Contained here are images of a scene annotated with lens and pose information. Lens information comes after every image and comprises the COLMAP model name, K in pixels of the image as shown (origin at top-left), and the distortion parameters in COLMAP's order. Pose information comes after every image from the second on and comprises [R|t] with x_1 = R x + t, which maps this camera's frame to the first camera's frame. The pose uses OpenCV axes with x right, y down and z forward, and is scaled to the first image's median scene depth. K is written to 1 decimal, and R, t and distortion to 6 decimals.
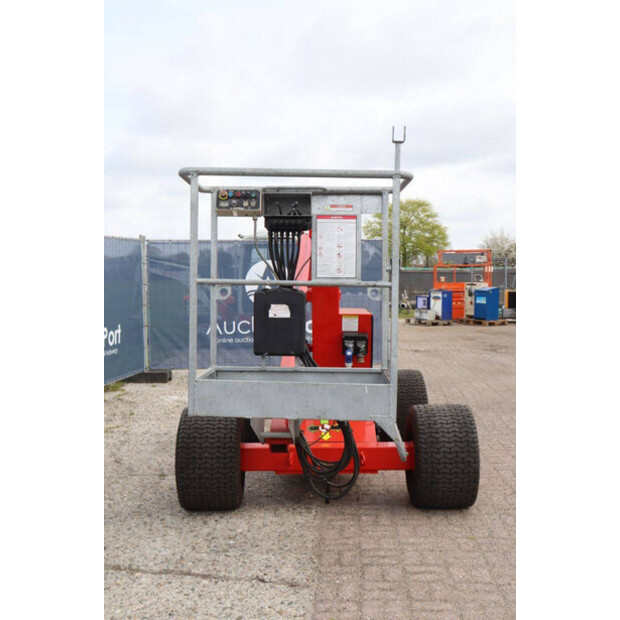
lens RADIAL K [[789.8, 0, 314.3], [0, 789.8, 305.6], [0, 0, 1]] dist [0.035262, 0.000000]
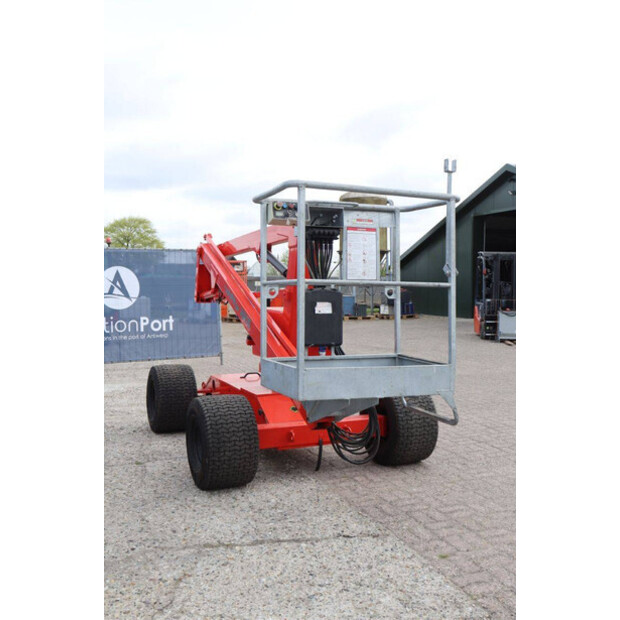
lens RADIAL K [[657.0, 0, 322.1], [0, 657.0, 306.7], [0, 0, 1]] dist [-0.026271, 0.000000]
pose [[0.911558, -0.009708, 0.411056, -0.435508], [0.010402, 0.999946, 0.000548, 0.004575], [-0.411039, 0.003777, 0.911610, 0.115455]]
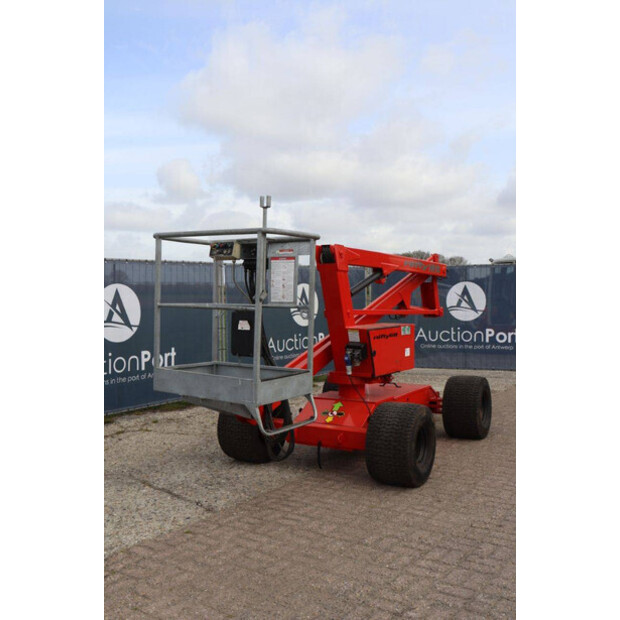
lens RADIAL K [[657.0, 0, 306.3], [0, 657.0, 307.7], [0, 0, 1]] dist [-0.026271, 0.000000]
pose [[0.843656, 0.011593, -0.536758, 0.678228], [-0.016431, 0.999856, -0.004230, -0.021216], [0.536632, 0.012388, 0.843726, 0.051792]]
